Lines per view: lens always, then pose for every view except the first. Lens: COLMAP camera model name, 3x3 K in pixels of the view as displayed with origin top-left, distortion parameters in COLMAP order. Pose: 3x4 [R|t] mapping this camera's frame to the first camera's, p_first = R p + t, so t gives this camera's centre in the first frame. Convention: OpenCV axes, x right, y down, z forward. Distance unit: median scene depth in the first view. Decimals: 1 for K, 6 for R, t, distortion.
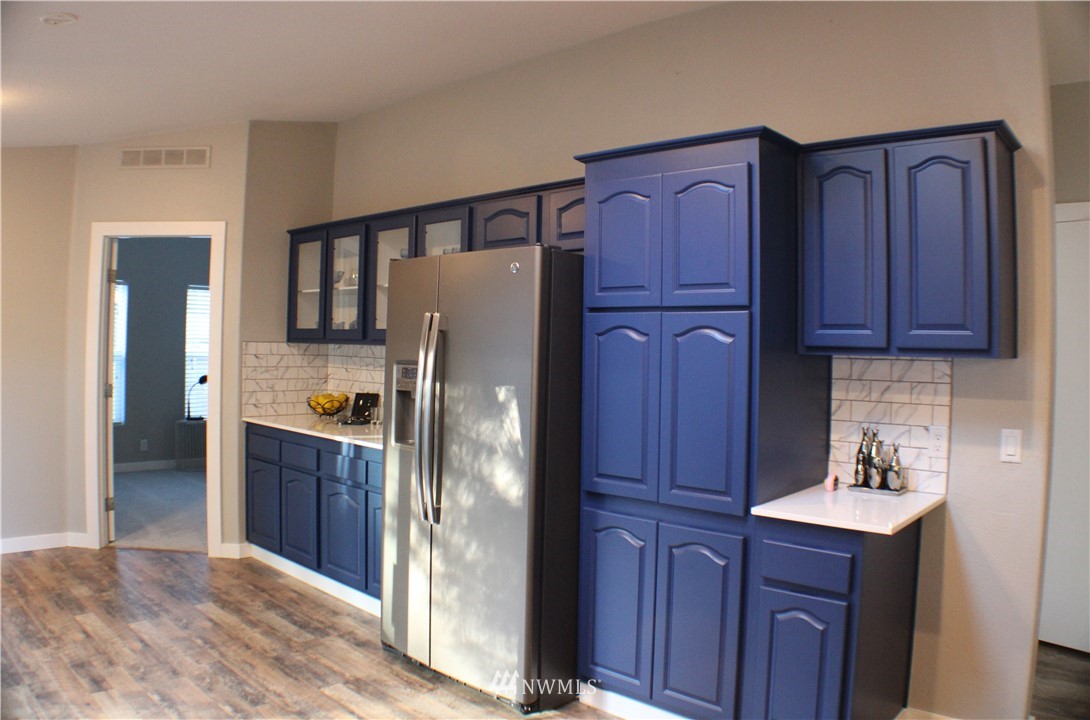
lens RADIAL K [[865.3, 0, 545.0], [0, 865.3, 360.0], [0, 0, 1]] dist [-0.166542, -0.001626]
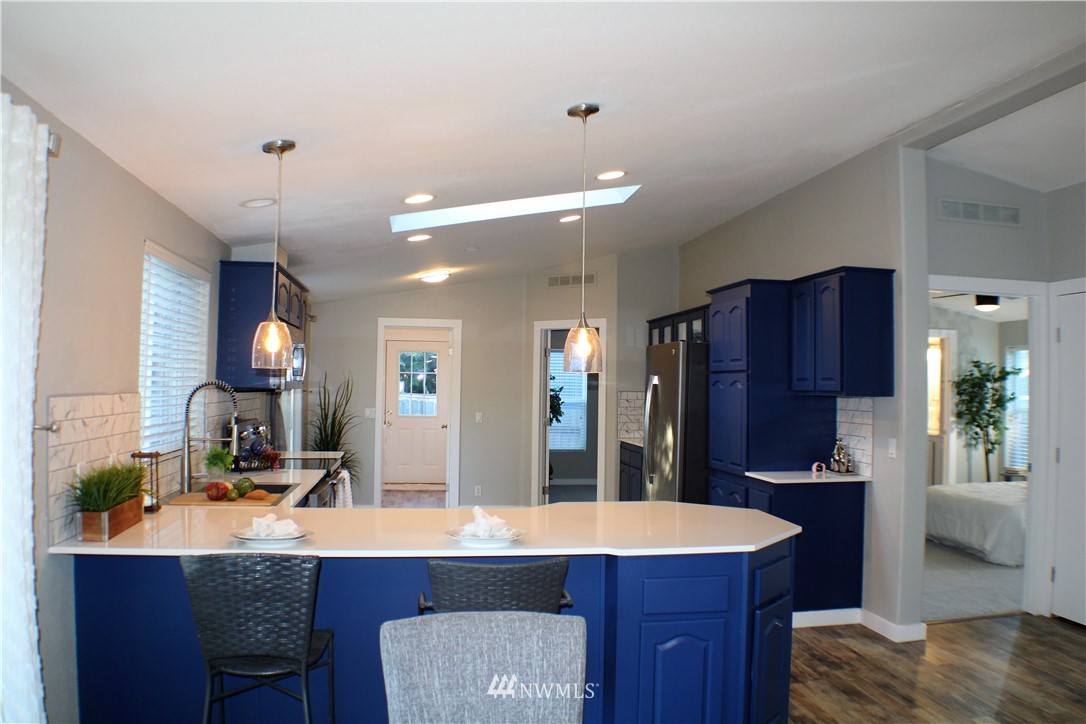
lens RADIAL K [[857.0, 0, 543.0], [0, 857.0, 362.0], [0, 0, 1]] dist [-0.249336, 0.153644]
pose [[0.806506, -0.031576, -0.590382, 0.847191], [0.000545, 0.998612, -0.052666, 0.013881], [0.591225, 0.042153, 0.805404, -0.690532]]
